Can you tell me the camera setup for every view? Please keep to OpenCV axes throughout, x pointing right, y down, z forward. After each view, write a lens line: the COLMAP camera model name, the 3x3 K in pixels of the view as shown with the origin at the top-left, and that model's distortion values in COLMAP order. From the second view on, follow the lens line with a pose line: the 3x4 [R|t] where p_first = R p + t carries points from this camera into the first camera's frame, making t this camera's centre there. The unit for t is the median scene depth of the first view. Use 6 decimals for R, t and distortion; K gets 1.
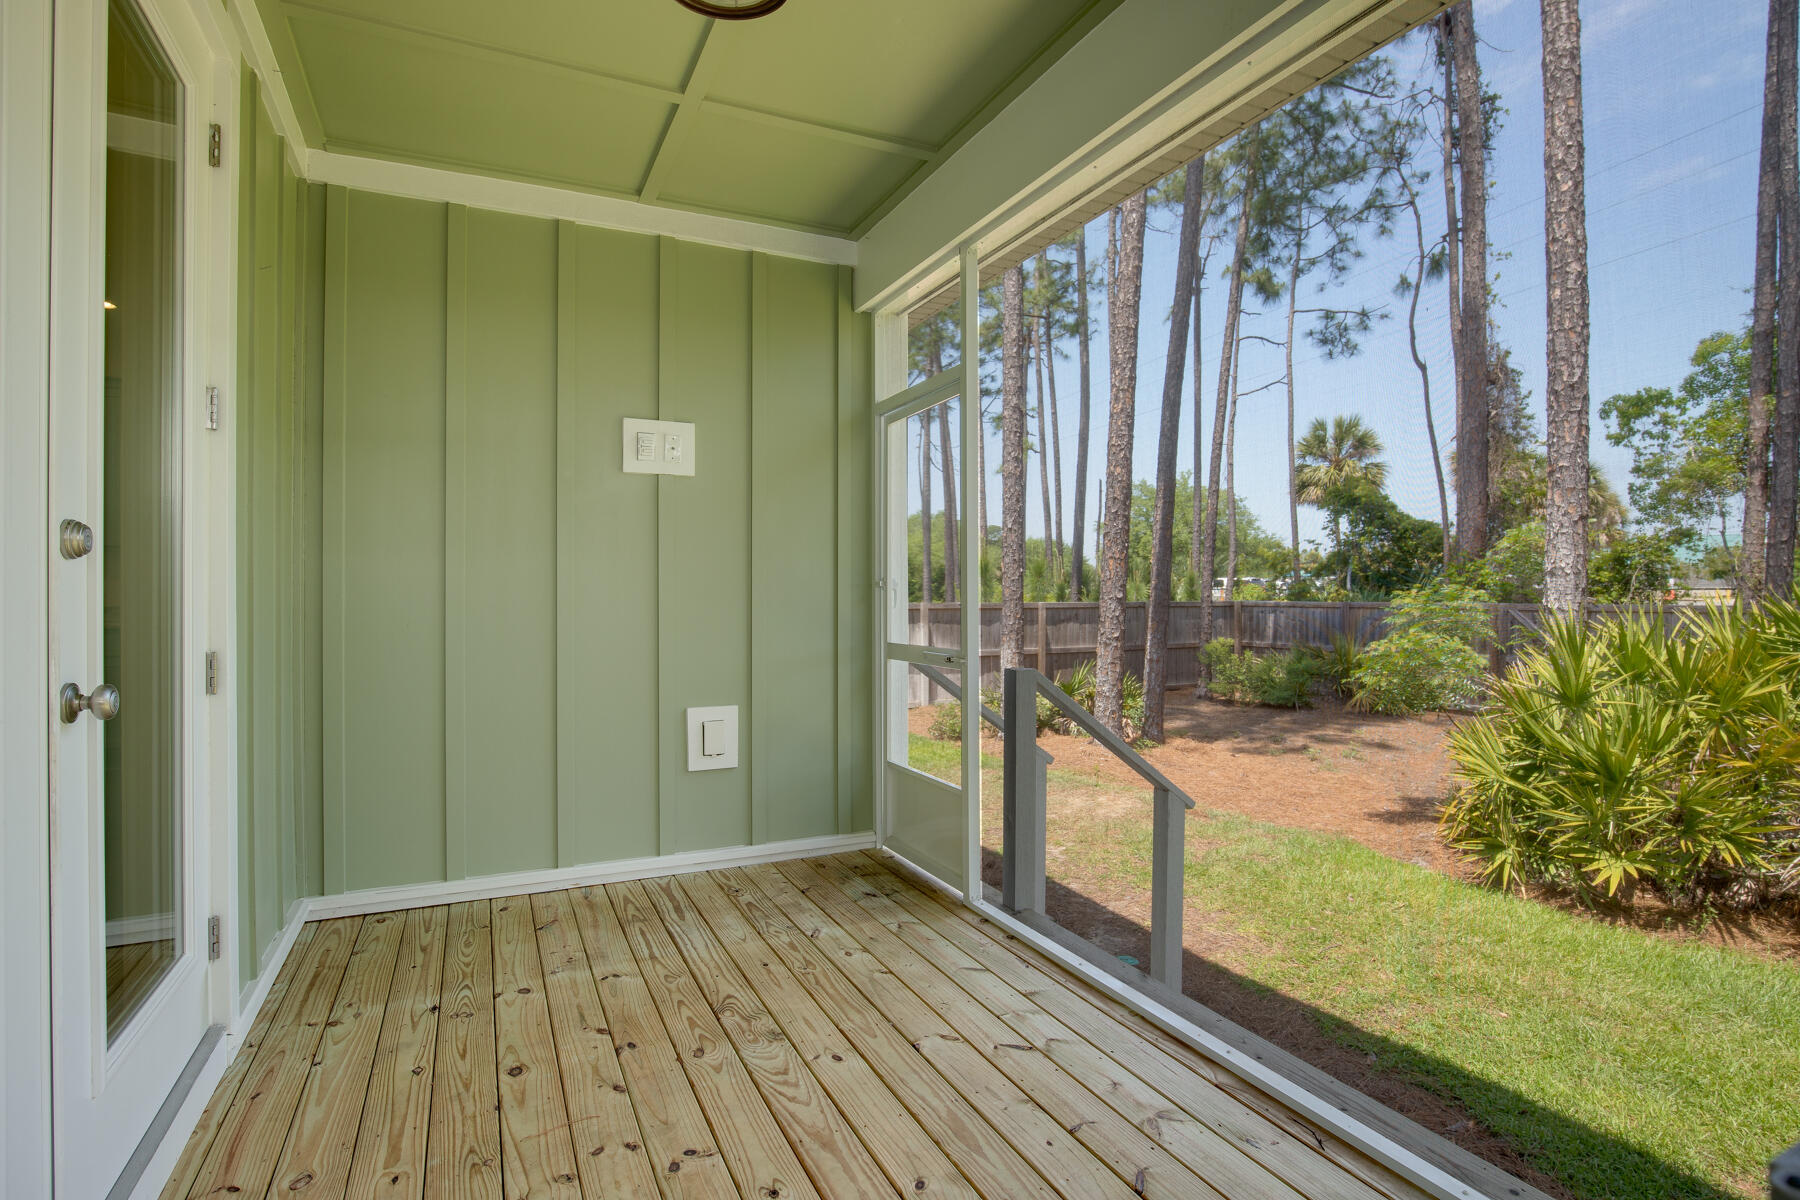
lens RADIAL K [[922.0, 0, 910.1], [0, 922.0, 598.5], [0, 0, 1]] dist [-0.022028, 0.001427]
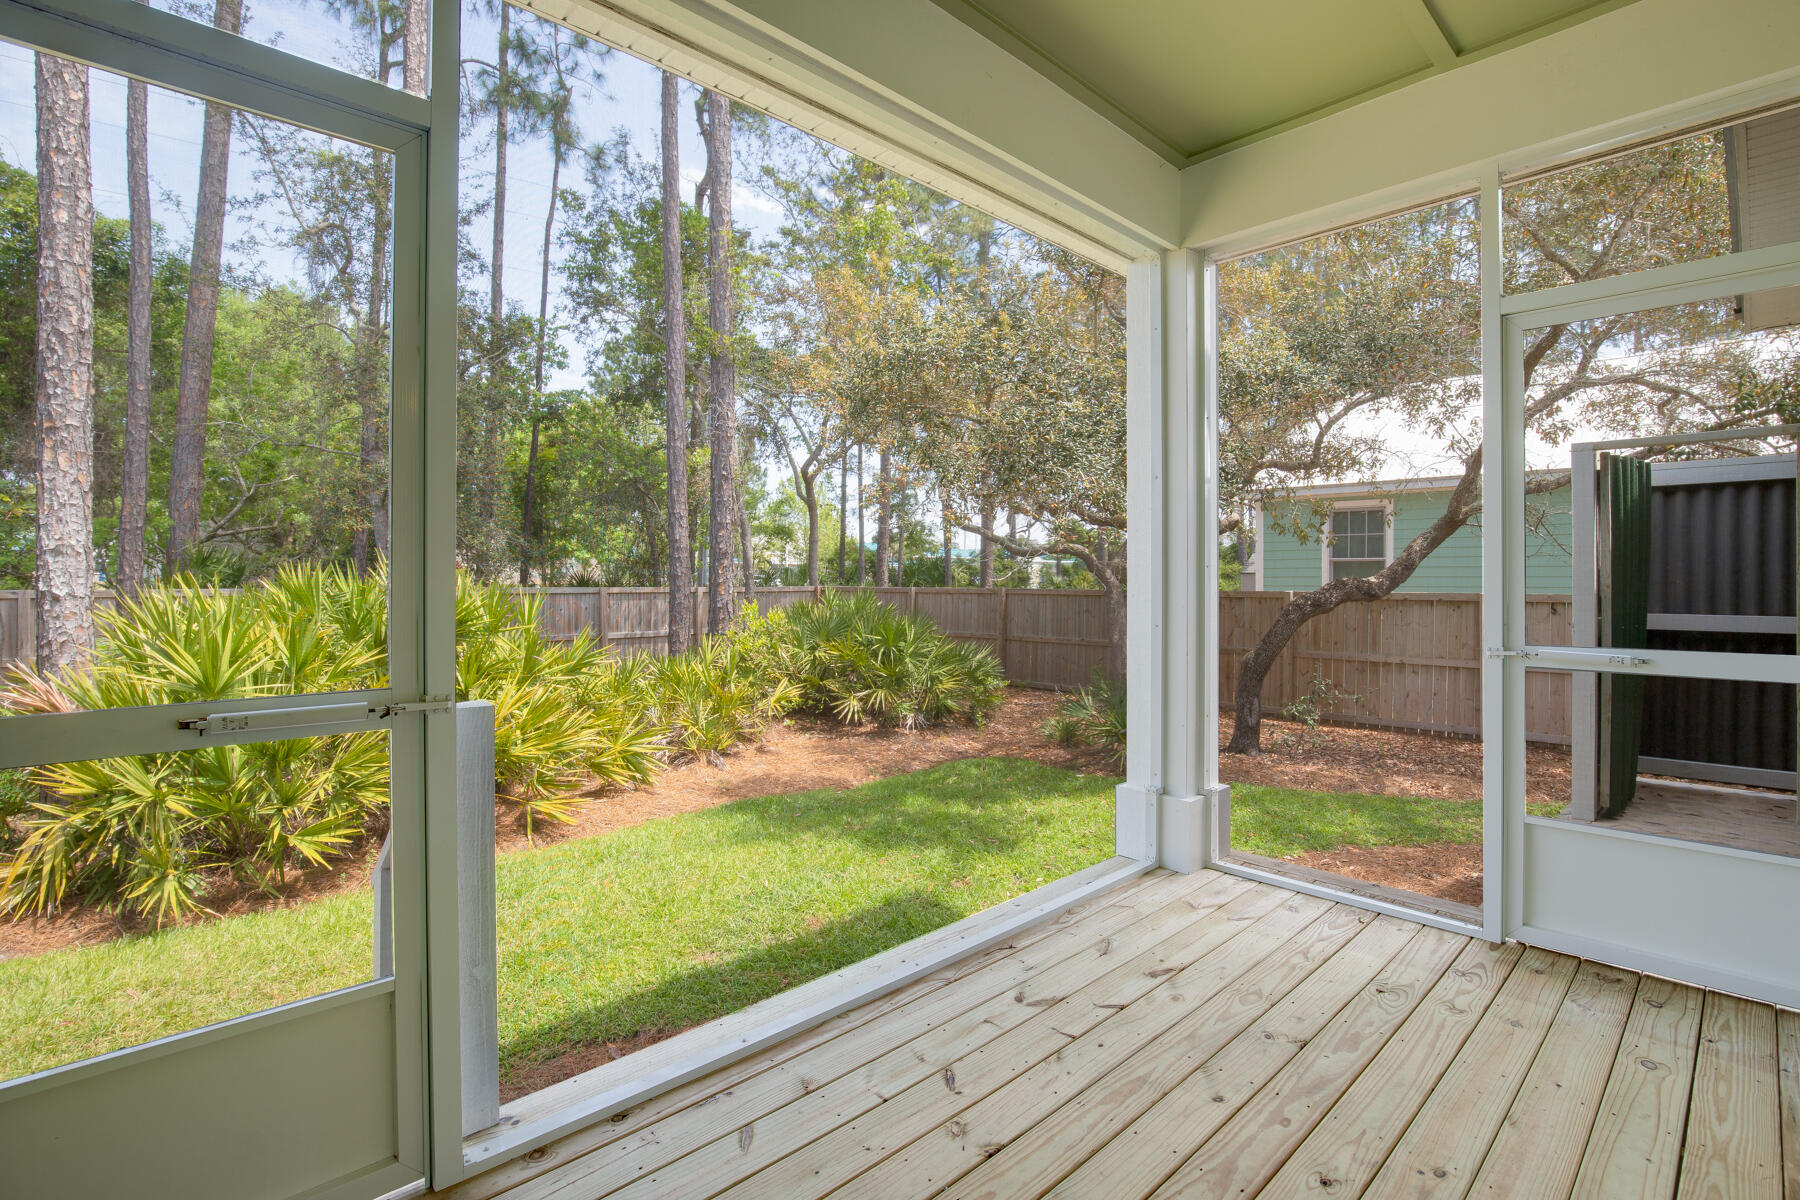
lens RADIAL K [[830.4, 0, 913.3], [0, 830.4, 595.7], [0, 0, 1]] dist [-0.013221, -0.001295]
pose [[-0.311589, -0.014758, 0.950102, -0.480574], [-0.001263, 0.999885, 0.015117, 0.000237], [-0.950216, 0.003510, -0.311572, 0.968600]]
